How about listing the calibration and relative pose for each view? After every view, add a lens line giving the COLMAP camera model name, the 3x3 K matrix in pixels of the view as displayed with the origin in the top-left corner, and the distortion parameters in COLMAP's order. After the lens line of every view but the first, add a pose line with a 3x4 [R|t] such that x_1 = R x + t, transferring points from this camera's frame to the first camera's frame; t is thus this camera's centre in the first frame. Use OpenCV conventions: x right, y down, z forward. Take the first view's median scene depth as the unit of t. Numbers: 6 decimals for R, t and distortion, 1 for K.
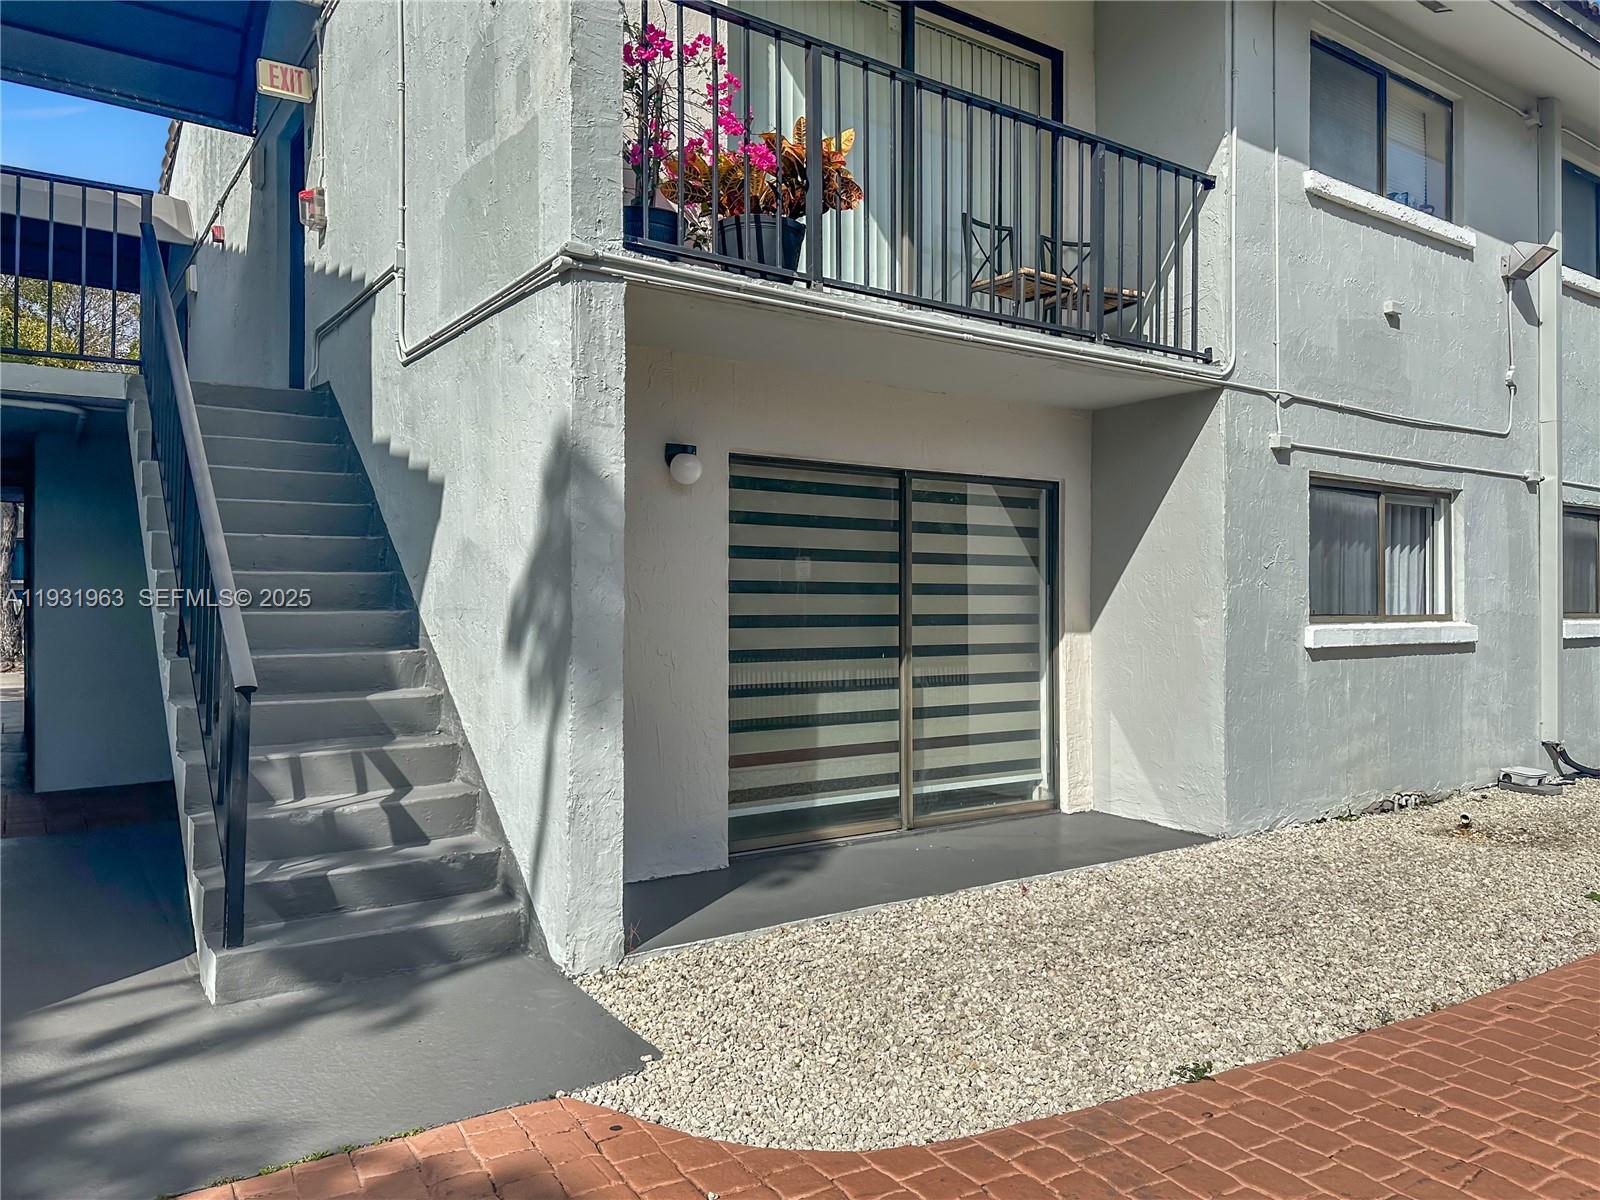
lens RADIAL K [[1351.7, 0, 800.0], [0, 1351.7, 600.0], [0, 0, 1]] dist [0.041397, -0.014799]
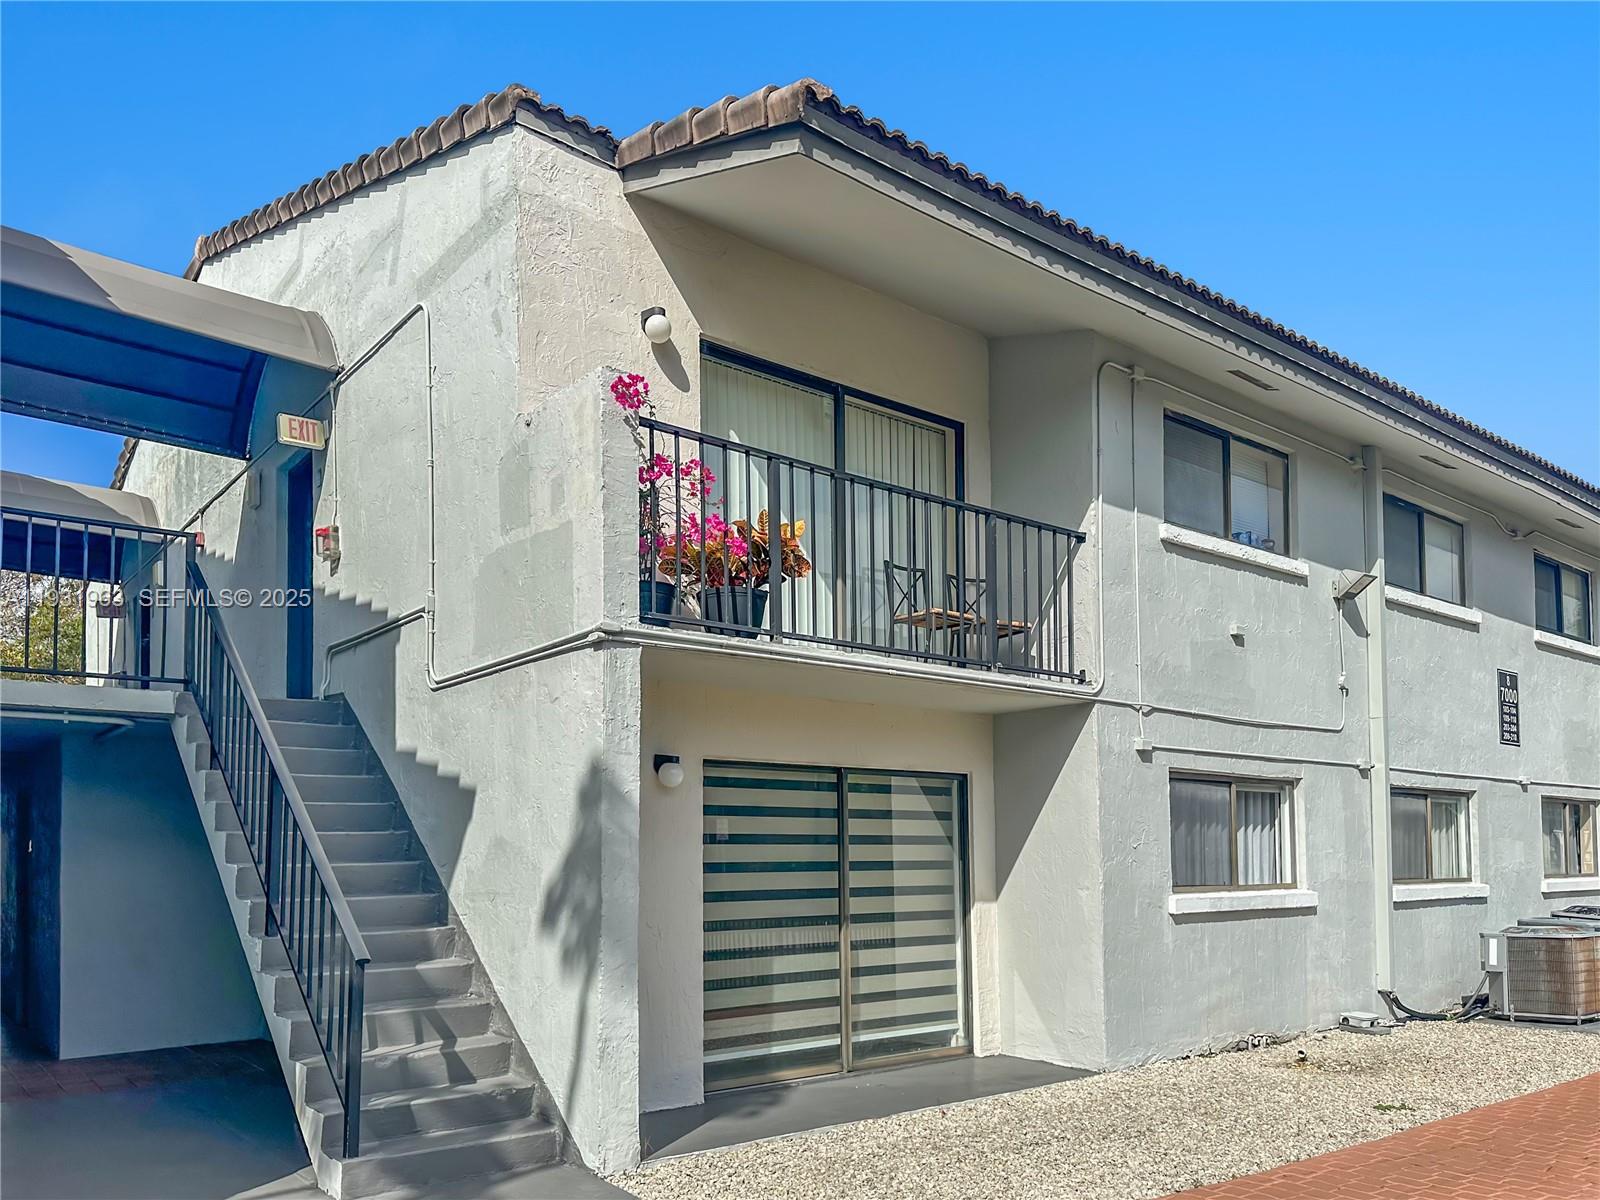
lens RADIAL K [[2448.2, 0, 800.0], [0, 2448.2, 600.0], [0, 0, 1]] dist [0.549651, -4.211497]
pose [[0.995237, -0.002114, 0.097460, -0.179053], [0.009806, 0.996865, -0.078510, -0.075488], [-0.096989, 0.079092, 0.992138, -1.231991]]
